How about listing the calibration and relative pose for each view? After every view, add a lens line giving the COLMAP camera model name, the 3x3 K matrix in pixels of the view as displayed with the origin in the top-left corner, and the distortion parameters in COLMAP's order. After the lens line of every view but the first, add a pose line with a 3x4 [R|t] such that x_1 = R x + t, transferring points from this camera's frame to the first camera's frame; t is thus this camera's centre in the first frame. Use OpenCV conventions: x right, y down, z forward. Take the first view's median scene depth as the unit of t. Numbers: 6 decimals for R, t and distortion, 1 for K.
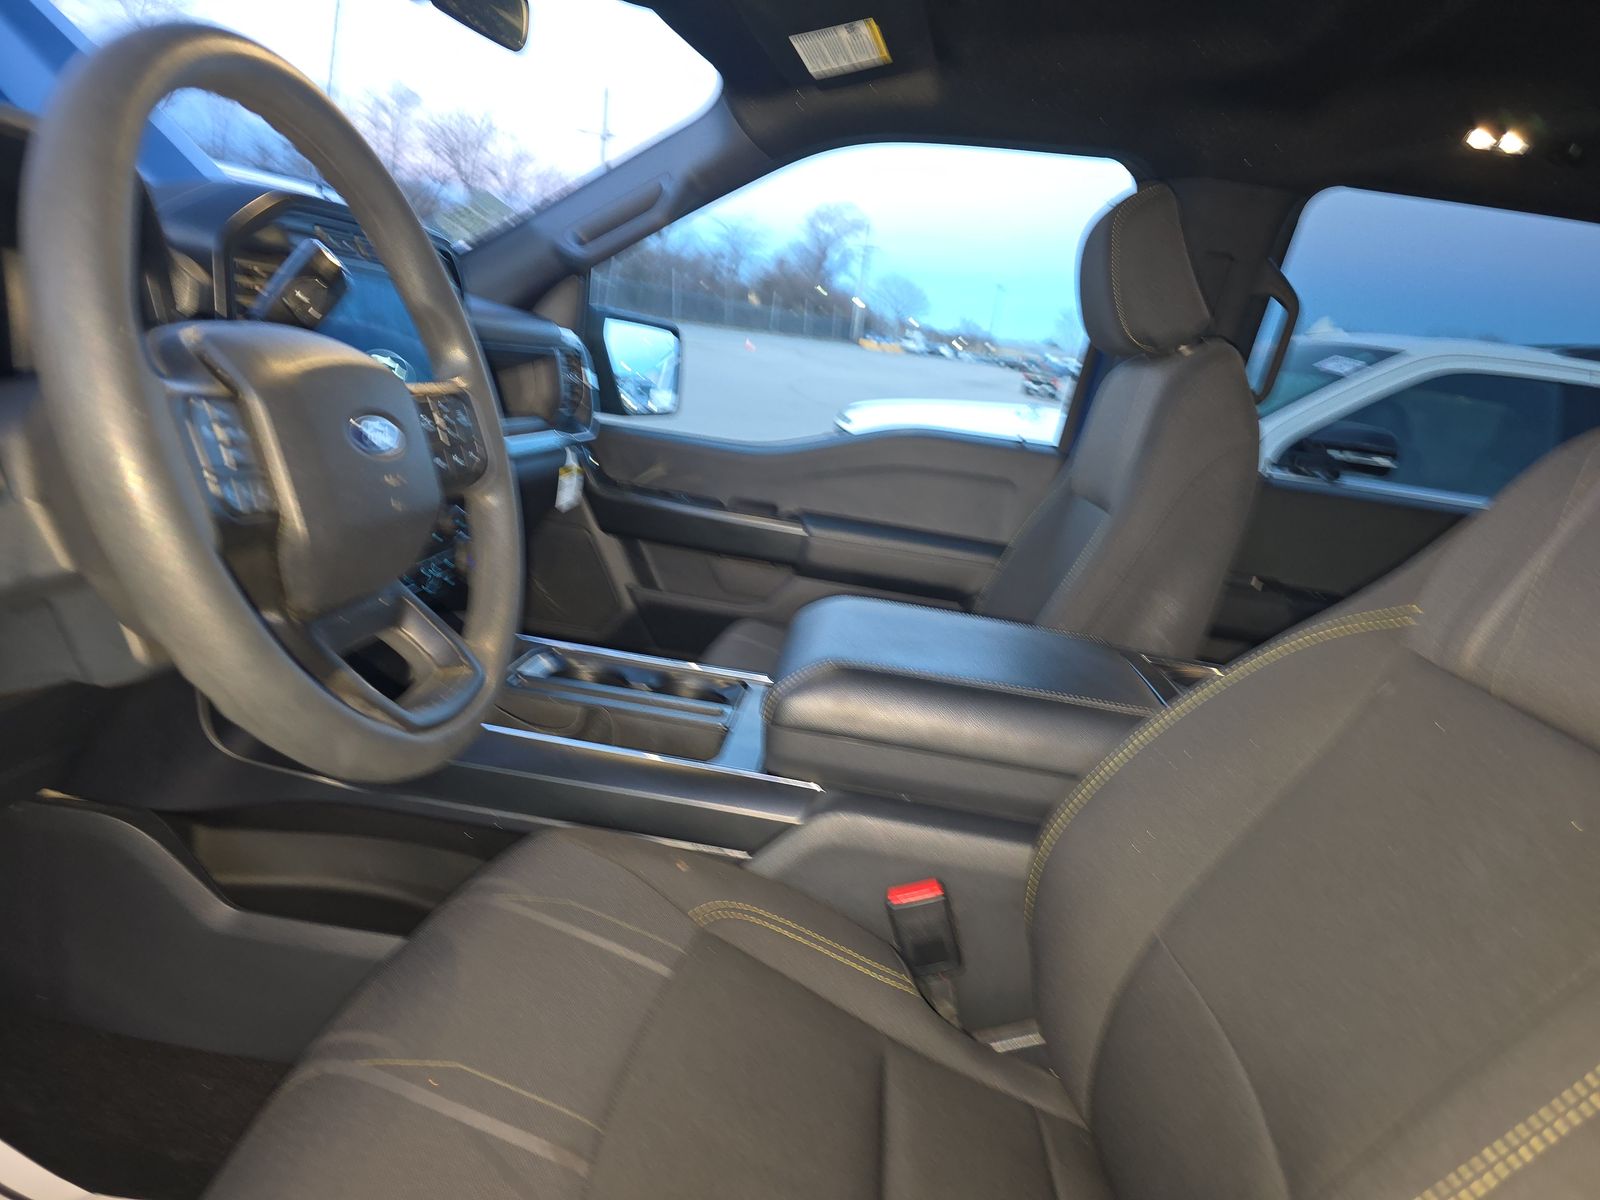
lens RADIAL K [[1081.9, 0, 806.5], [0, 1081.9, 592.2], [0, 0, 1]] dist [0.056720, -0.049707]
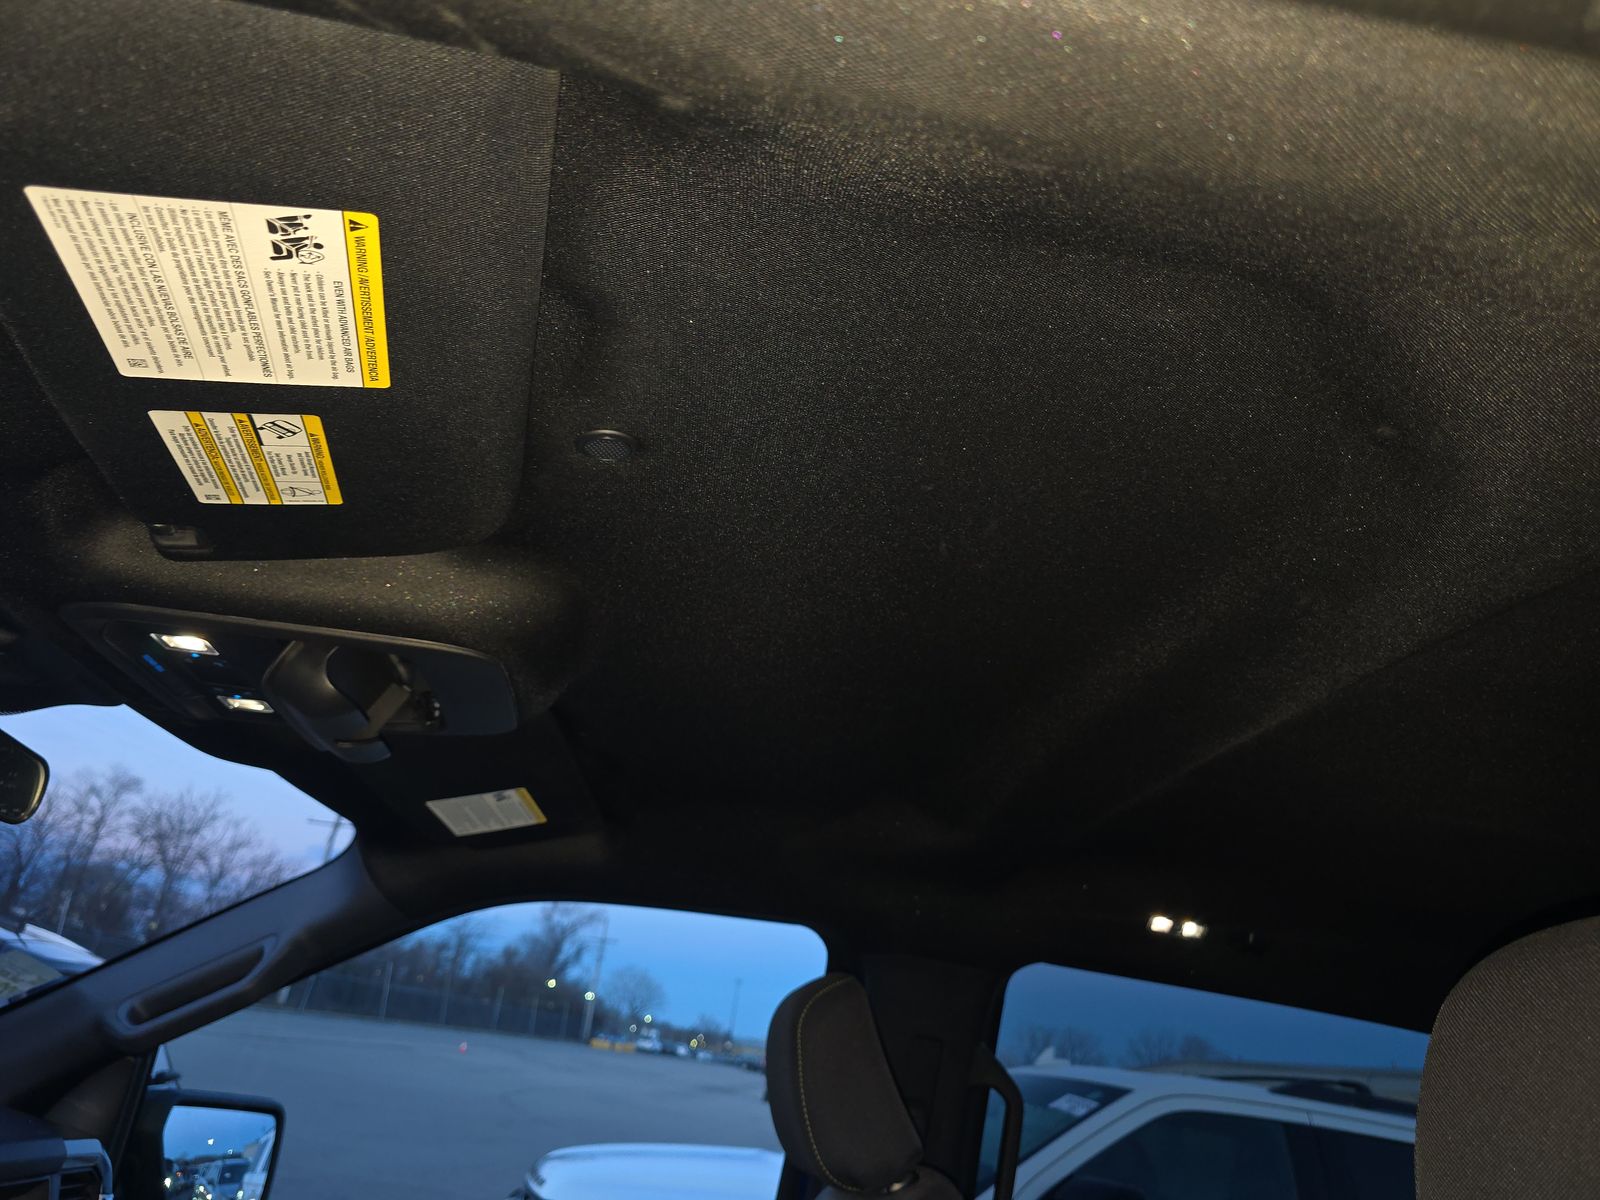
lens RADIAL K [[1081.9, 0, 808.1], [0, 1081.9, 575.0], [0, 0, 1]] dist [0.056720, -0.049707]
pose [[0.973725, 0.083327, 0.211935, 0.066435], [0.057416, 0.810757, -0.582560, -0.101226], [-0.220371, 0.579422, 0.784670, 0.110890]]
